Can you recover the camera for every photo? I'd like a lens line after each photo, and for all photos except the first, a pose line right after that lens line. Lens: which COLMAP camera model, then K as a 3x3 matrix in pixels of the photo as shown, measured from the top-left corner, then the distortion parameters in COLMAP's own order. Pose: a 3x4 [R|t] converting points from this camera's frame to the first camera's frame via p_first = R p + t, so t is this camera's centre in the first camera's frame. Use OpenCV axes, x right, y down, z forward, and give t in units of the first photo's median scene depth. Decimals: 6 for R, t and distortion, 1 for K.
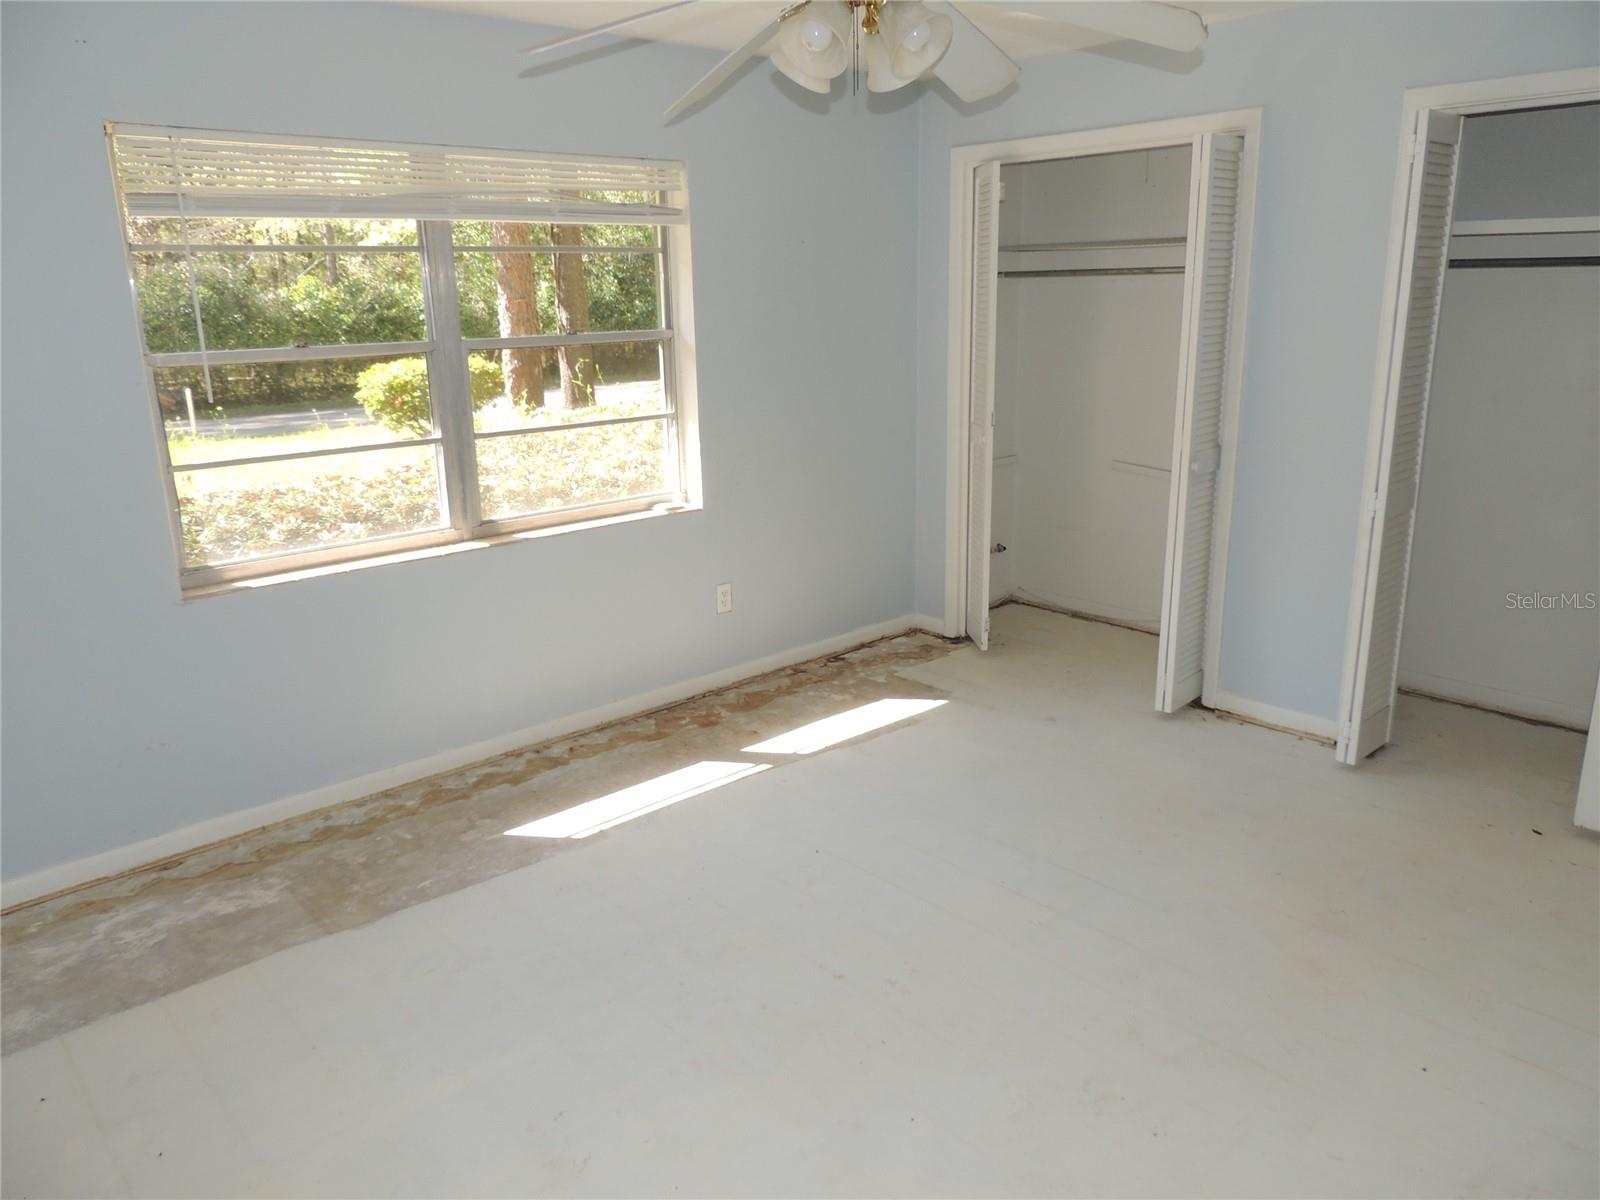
lens RADIAL K [[1138.9, 0, 795.9], [0, 1138.9, 601.2], [0, 0, 1]] dist [-0.016621, -0.002448]
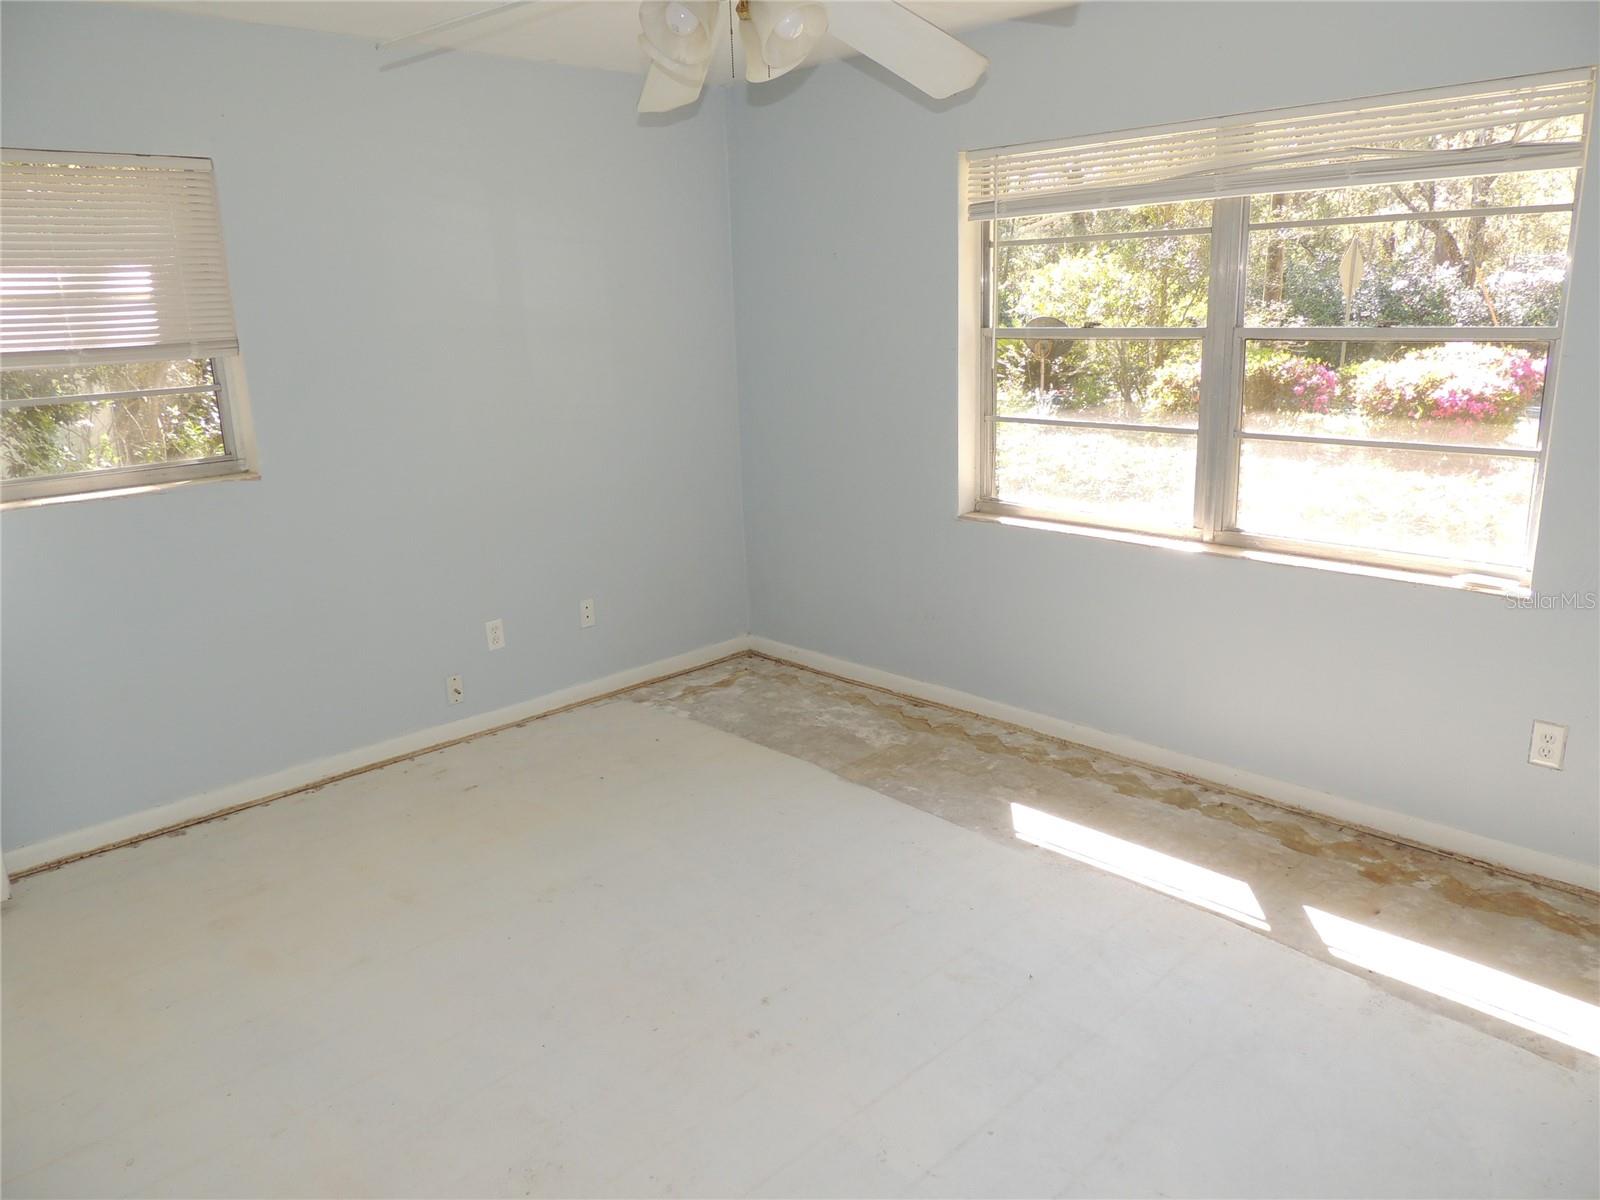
lens RADIAL K [[1138.9, 0, 791.7], [0, 1138.9, 605.9], [0, 0, 1]] dist [-0.016621, -0.002448]
pose [[0.033022, 0.278993, -0.959725, 0.635415], [-0.235527, 0.935377, 0.263811, -0.178026], [0.971307, 0.217330, 0.096598, 0.616144]]
